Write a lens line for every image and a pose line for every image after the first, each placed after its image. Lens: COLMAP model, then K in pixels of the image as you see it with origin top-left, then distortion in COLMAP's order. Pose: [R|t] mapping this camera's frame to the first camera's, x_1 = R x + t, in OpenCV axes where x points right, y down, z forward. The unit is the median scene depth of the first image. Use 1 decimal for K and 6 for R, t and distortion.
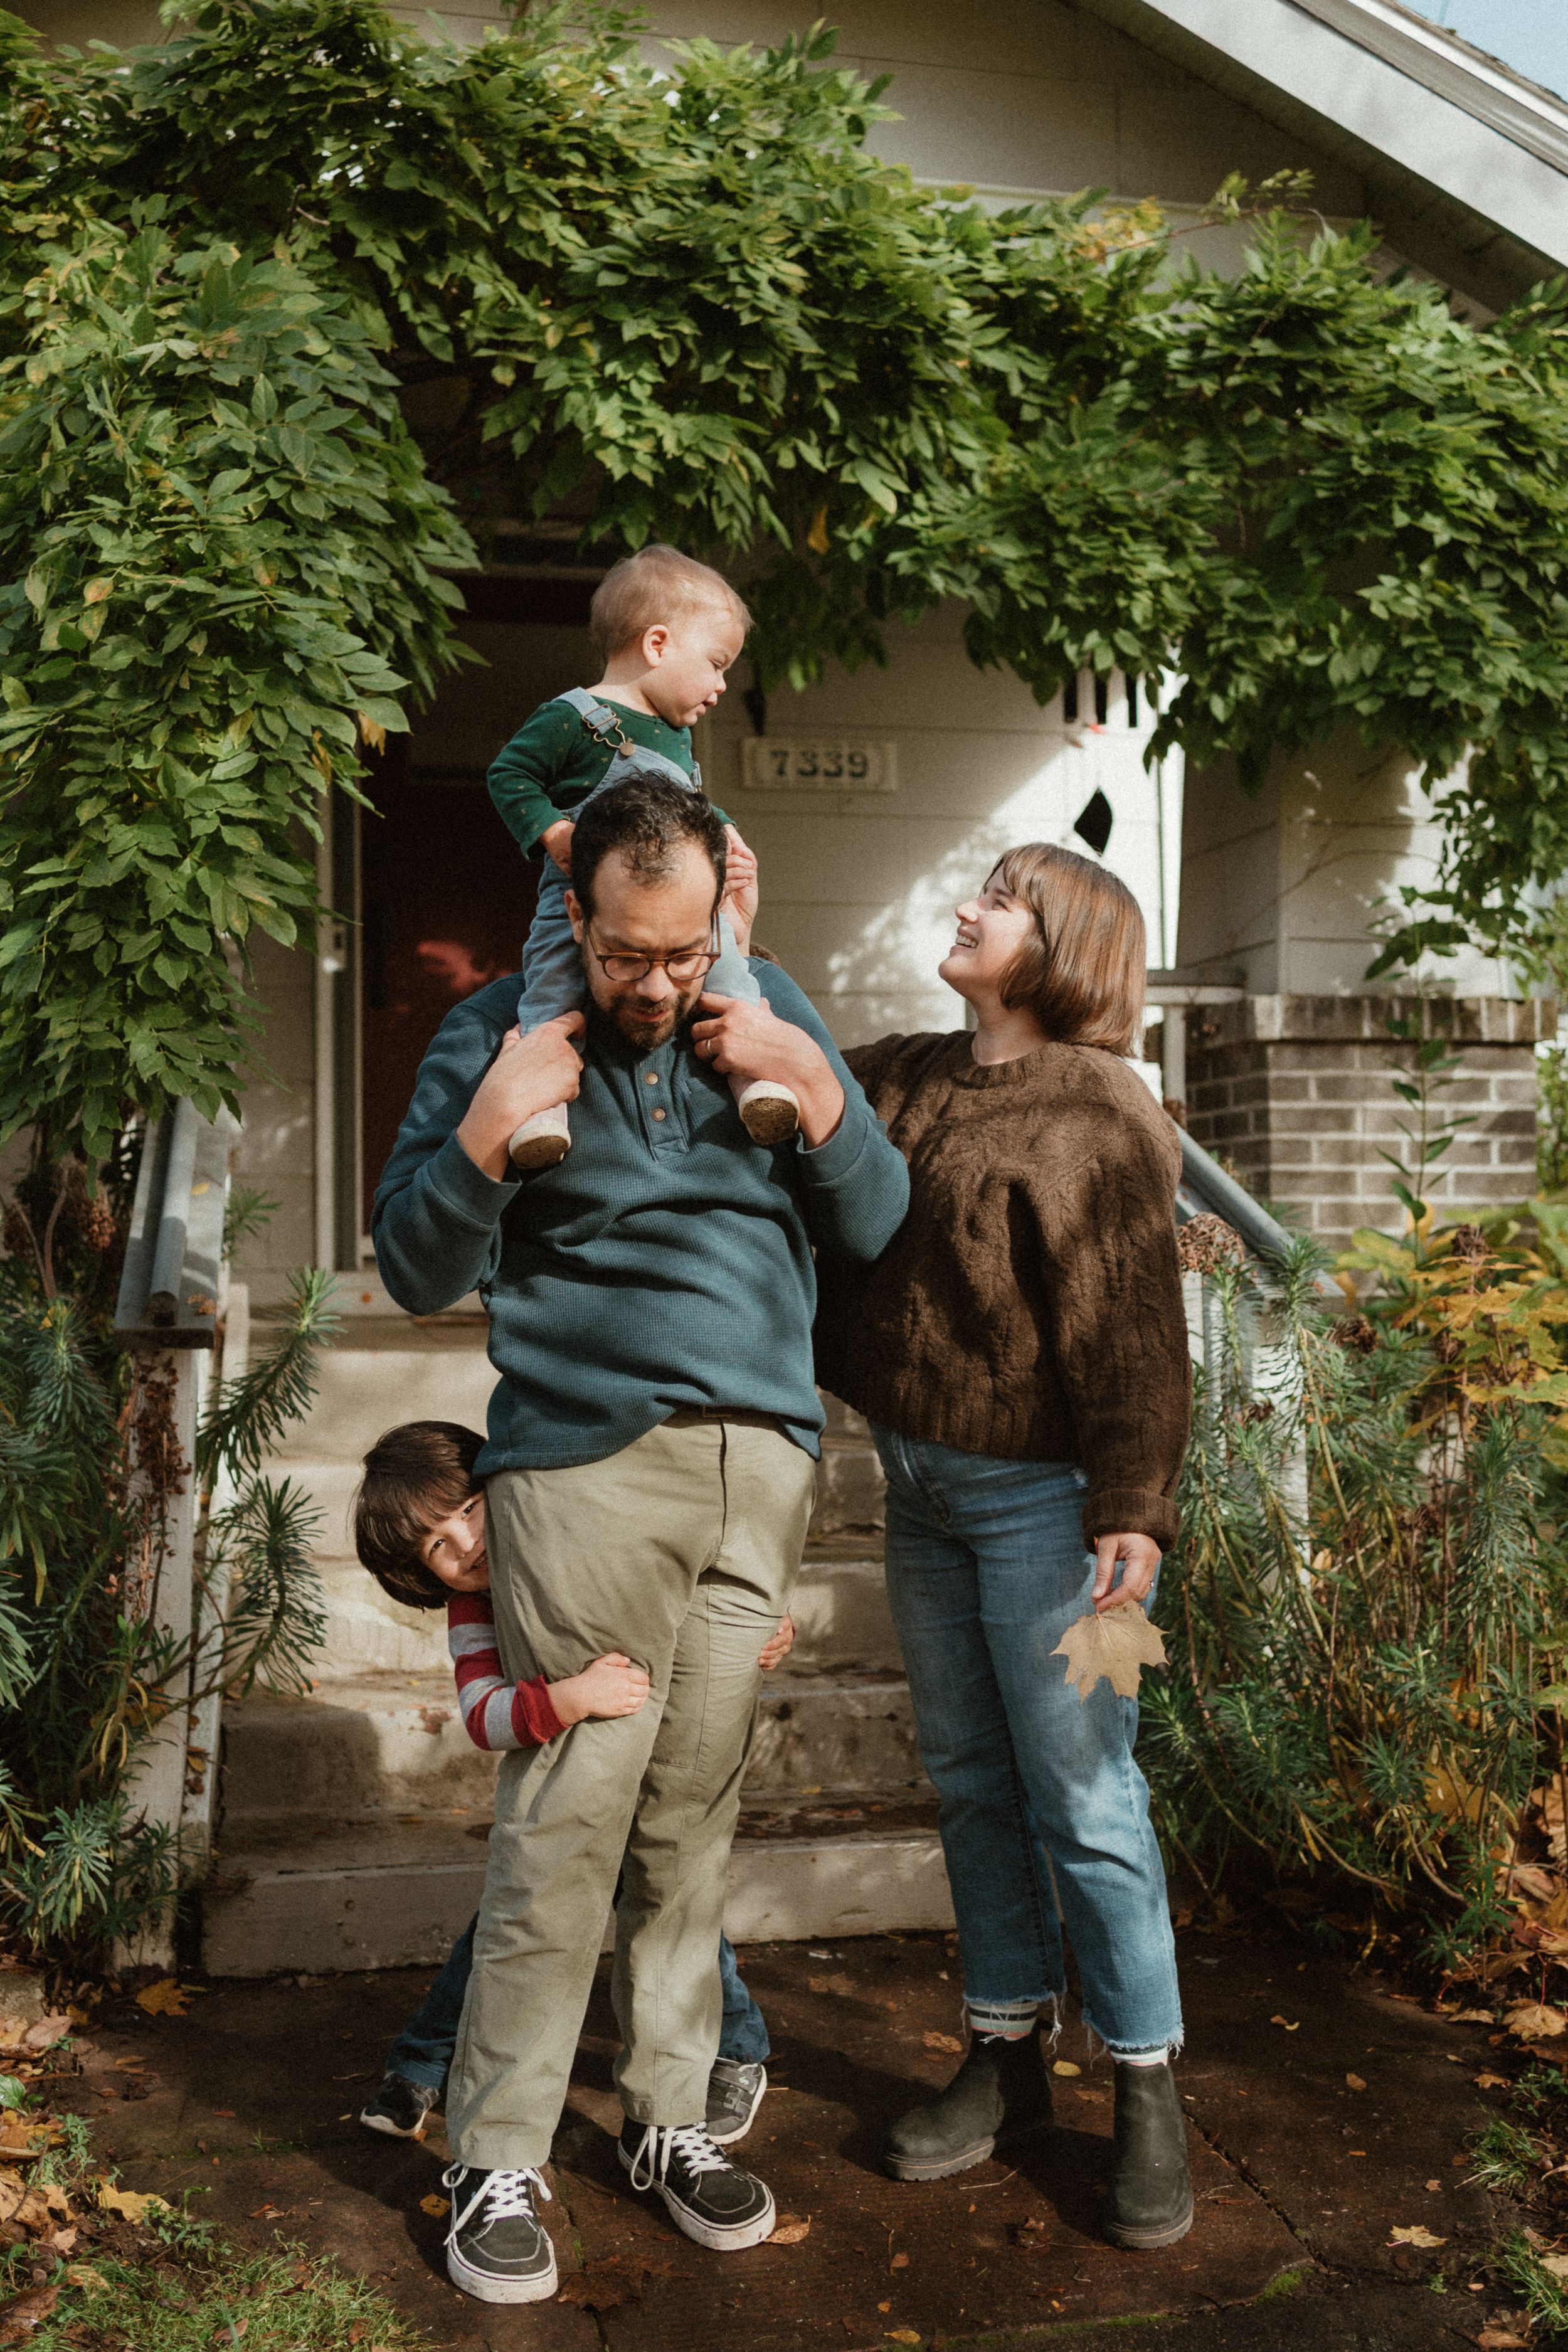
lens RADIAL K [[2518.4, 0, 783.5], [0, 2518.4, 1167.2], [0, 0, 1]] dist [0.046755, 0.000000]
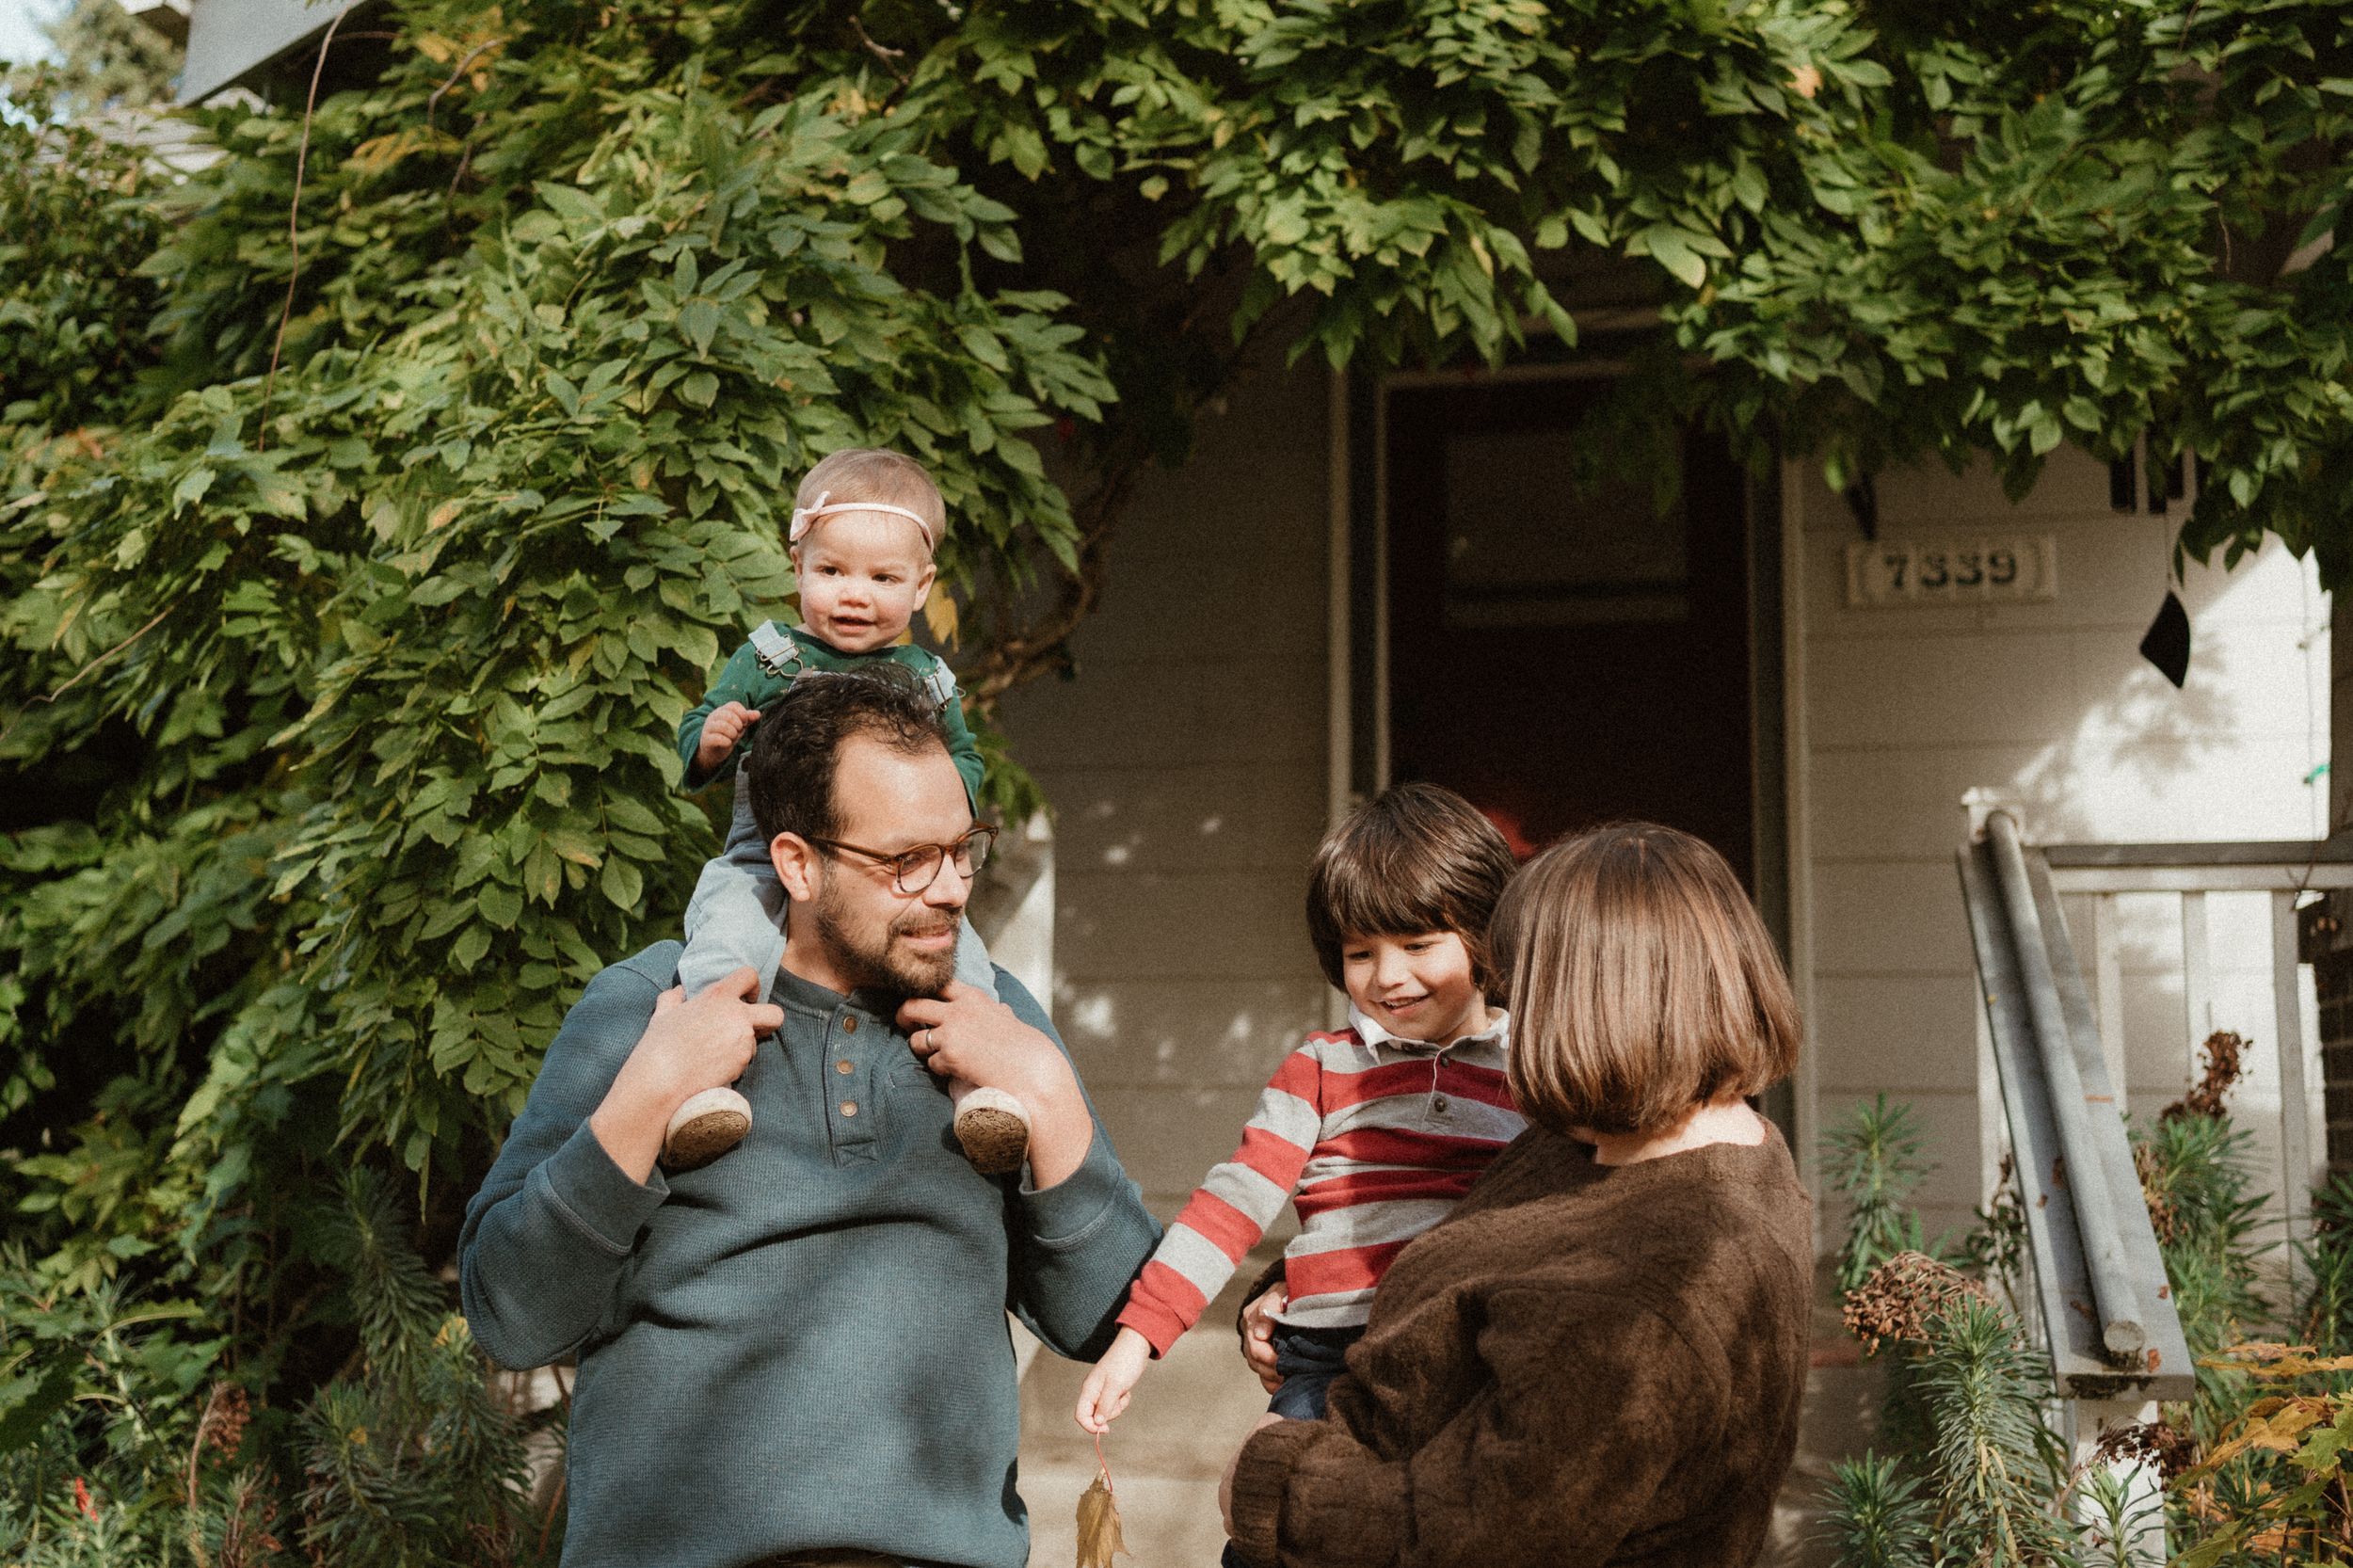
lens RADIAL K [[2836.4, 0, 1152.9], [0, 2836.4, 731.7], [0, 0, 1]] dist [0.034896, 0.000000]
pose [[0.901242, -0.044658, -0.431008, 0.273122], [0.003420, 0.995377, -0.095982, -0.040165], [0.433302, 0.085029, 0.897229, 0.159216]]
